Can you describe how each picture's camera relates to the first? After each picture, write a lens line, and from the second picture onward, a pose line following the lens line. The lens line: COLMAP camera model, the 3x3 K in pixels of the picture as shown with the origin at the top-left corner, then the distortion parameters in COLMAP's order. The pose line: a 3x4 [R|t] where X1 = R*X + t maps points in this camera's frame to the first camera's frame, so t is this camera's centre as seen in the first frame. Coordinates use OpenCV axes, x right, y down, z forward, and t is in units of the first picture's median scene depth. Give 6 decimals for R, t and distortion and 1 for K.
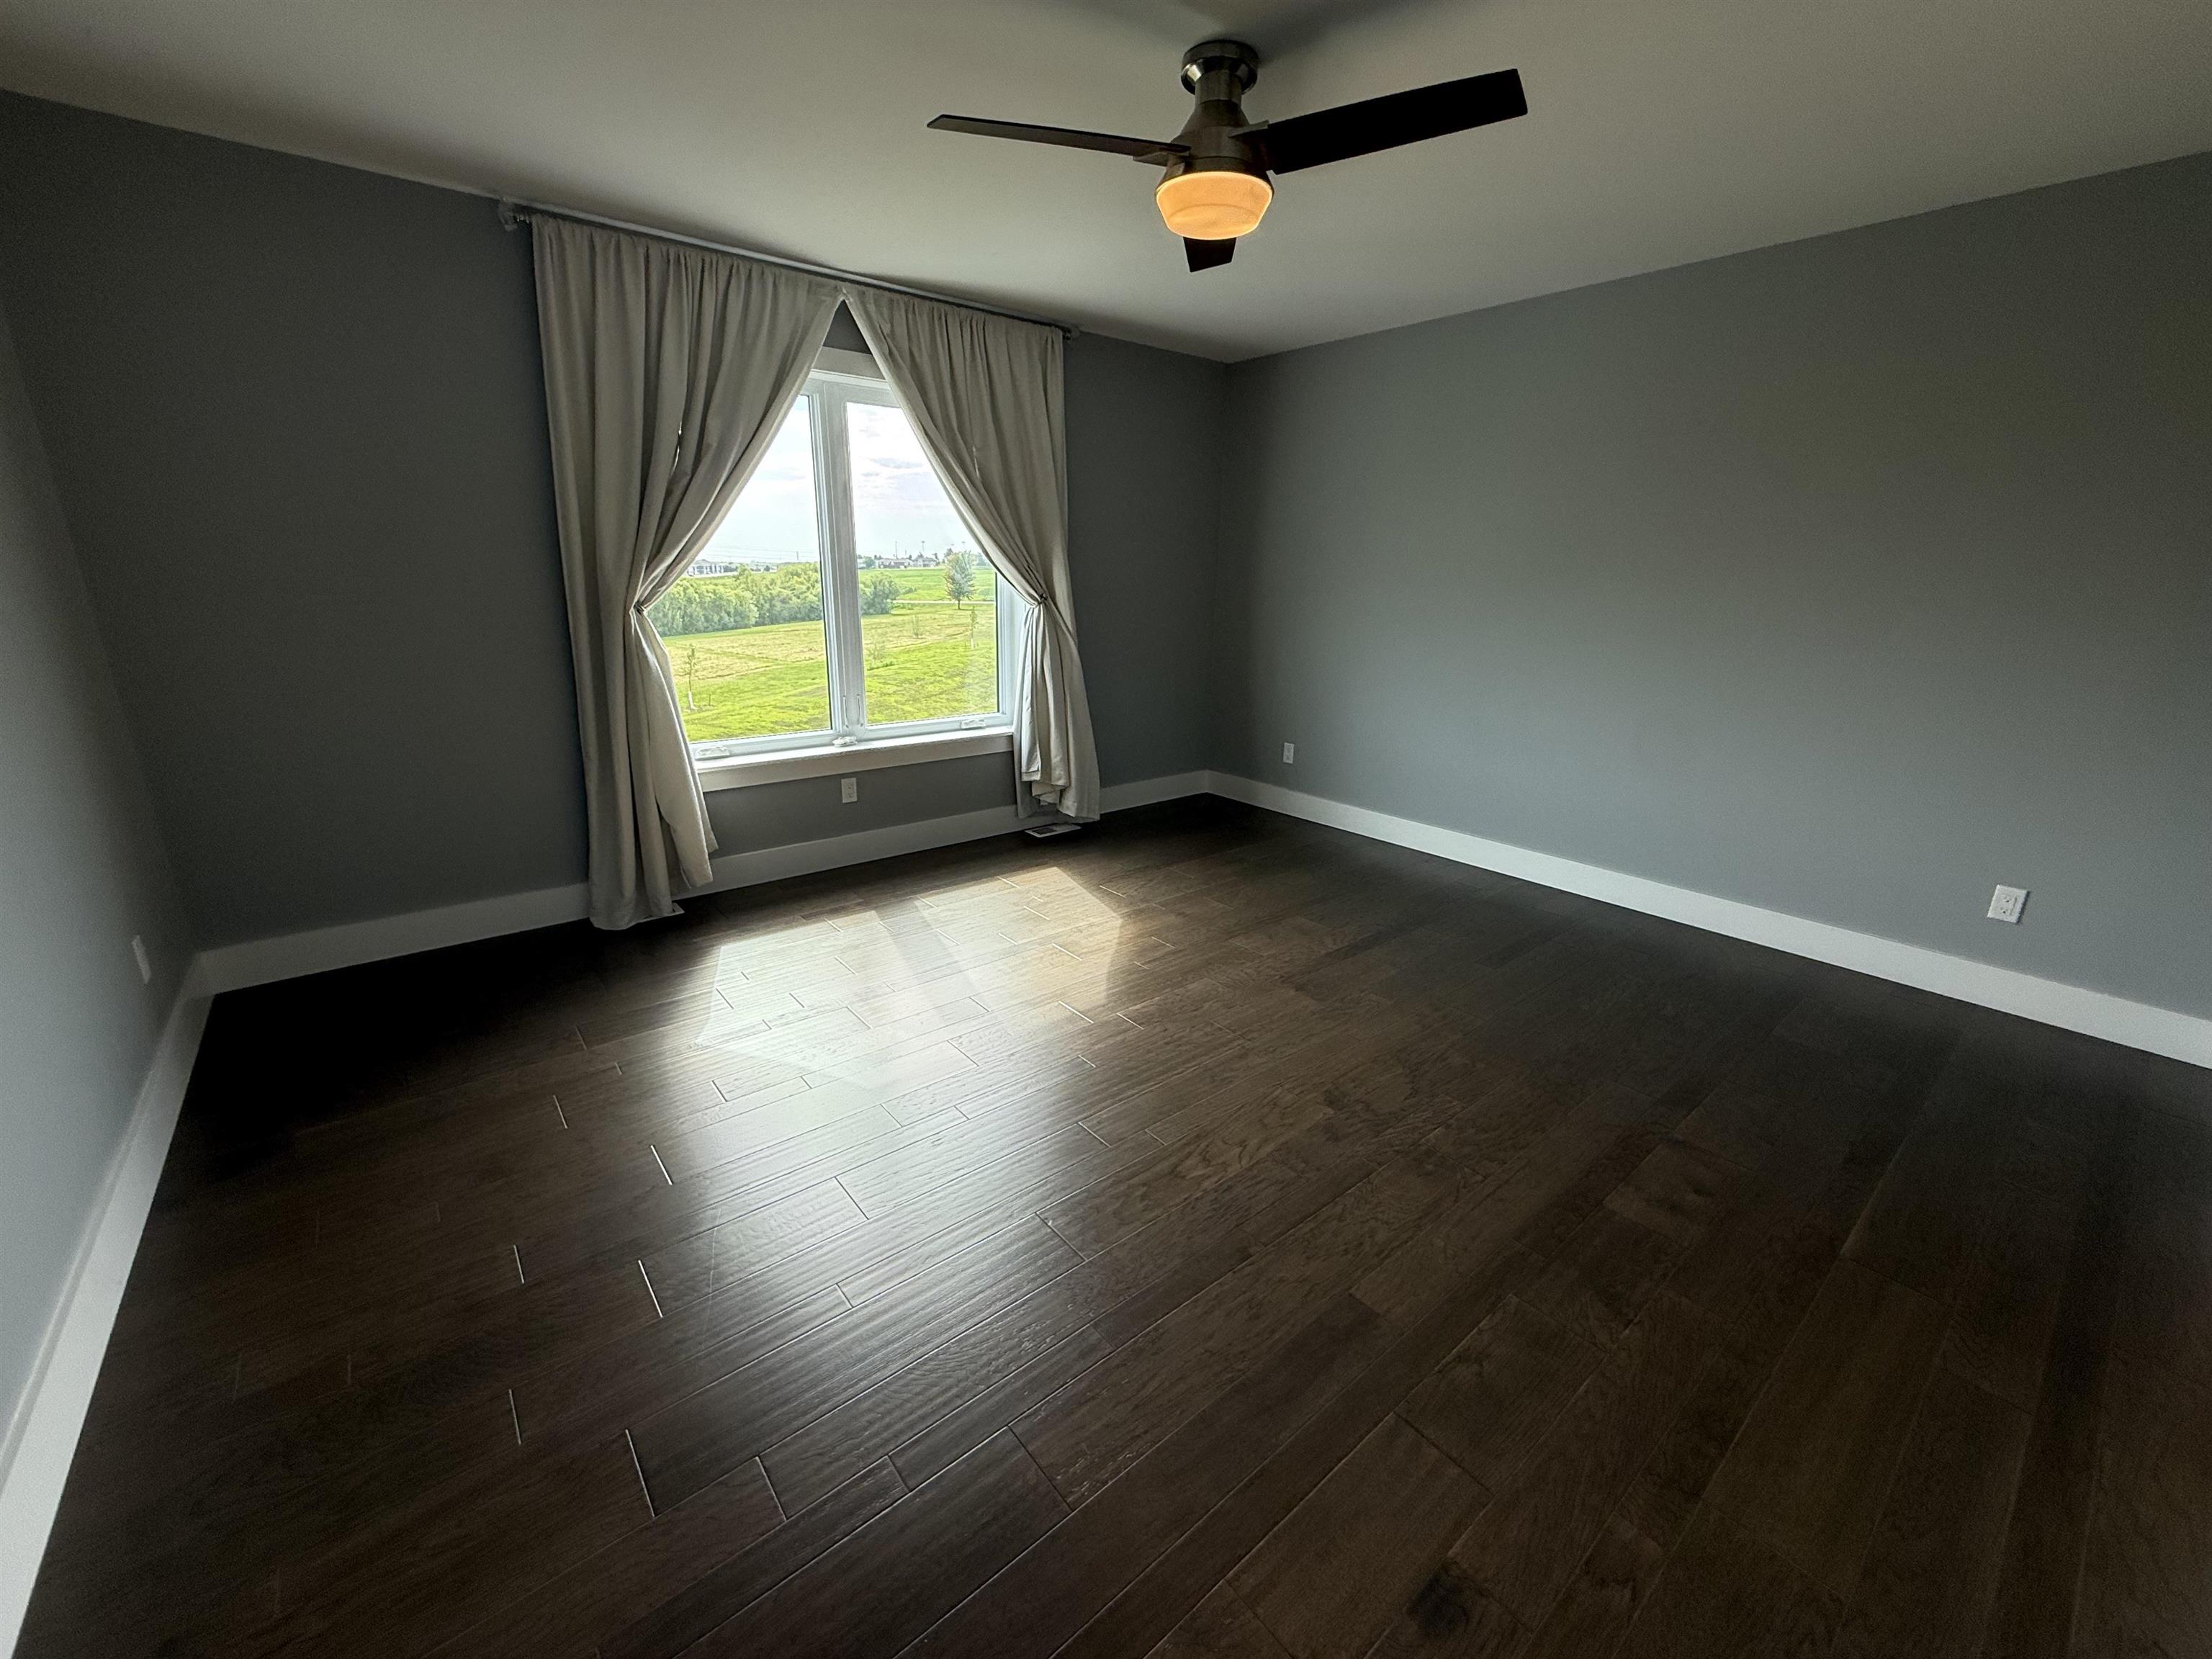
lens RADIAL K [[882.4, 0, 1106.1], [0, 882.4, 830.4], [0, 0, 1]] dist [0.000291, -0.000281]
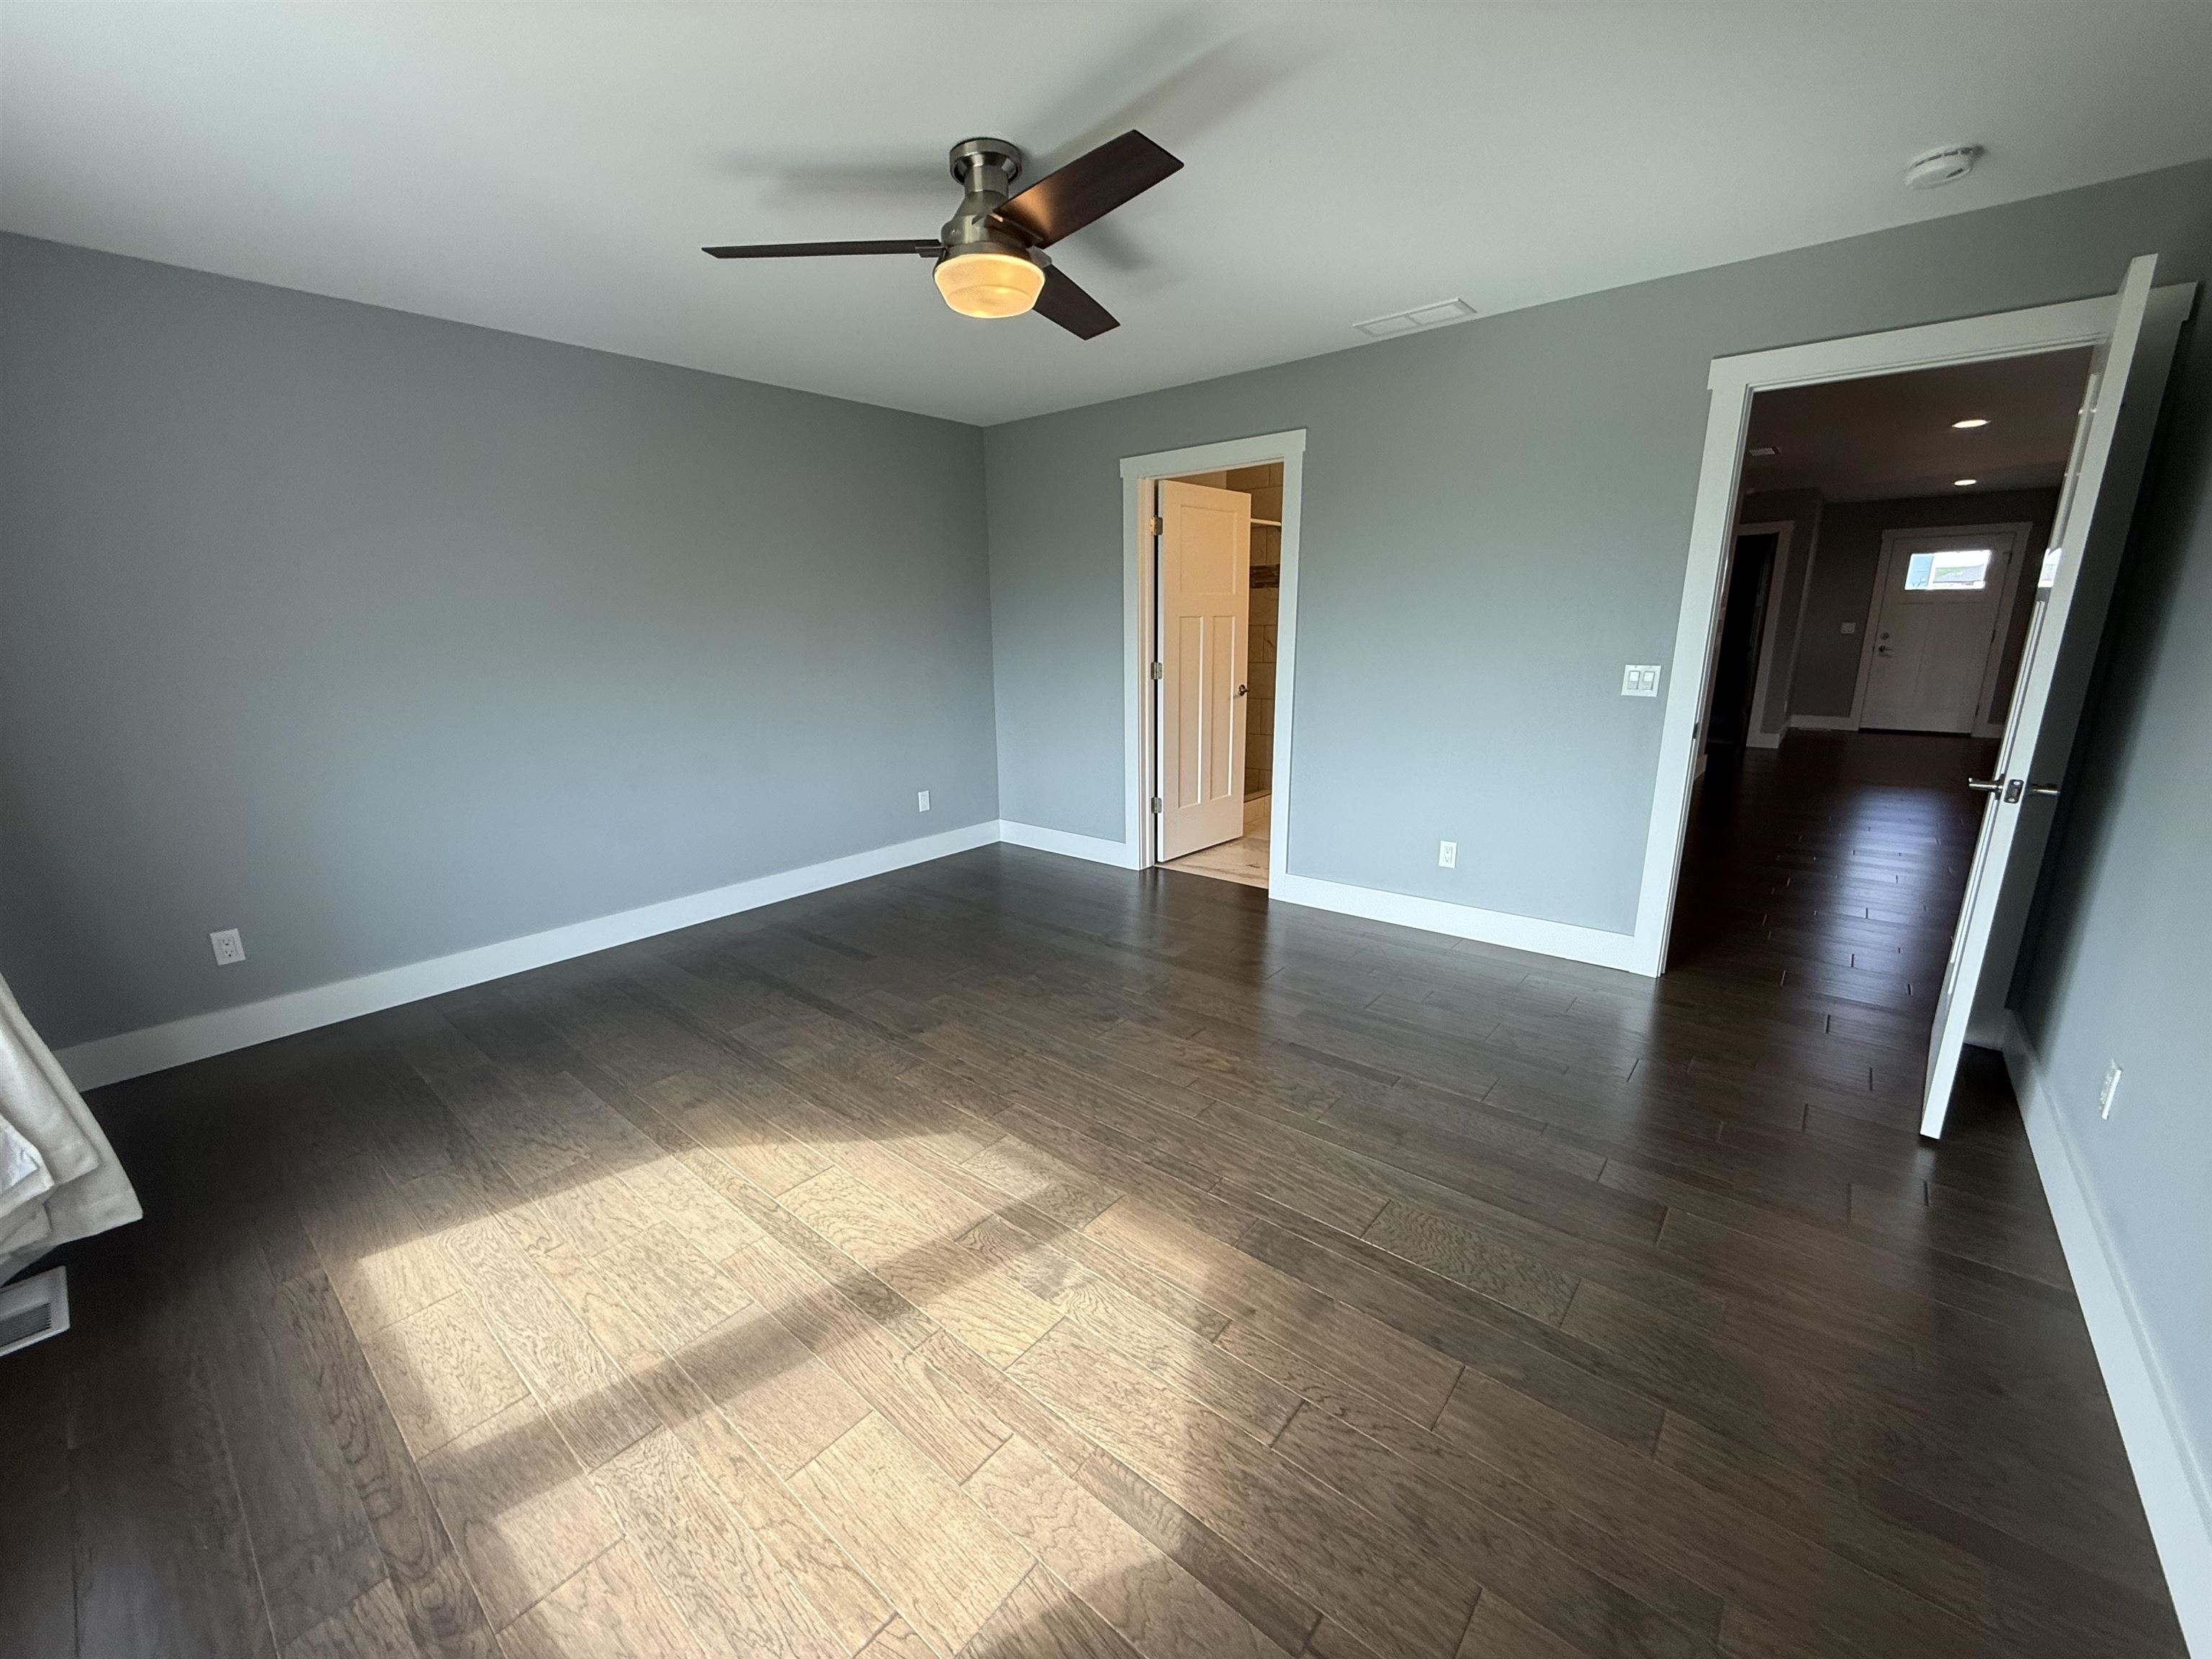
lens RADIAL K [[882.4, 0, 1106.7], [0, 882.4, 826.2], [0, 0, 1]] dist [0.000291, -0.000281]
pose [[-0.179547, -0.239642, 0.954115, -0.754868], [0.294040, 0.912465, 0.284514, -0.268845], [-0.938778, 0.331632, -0.093366, 0.832106]]
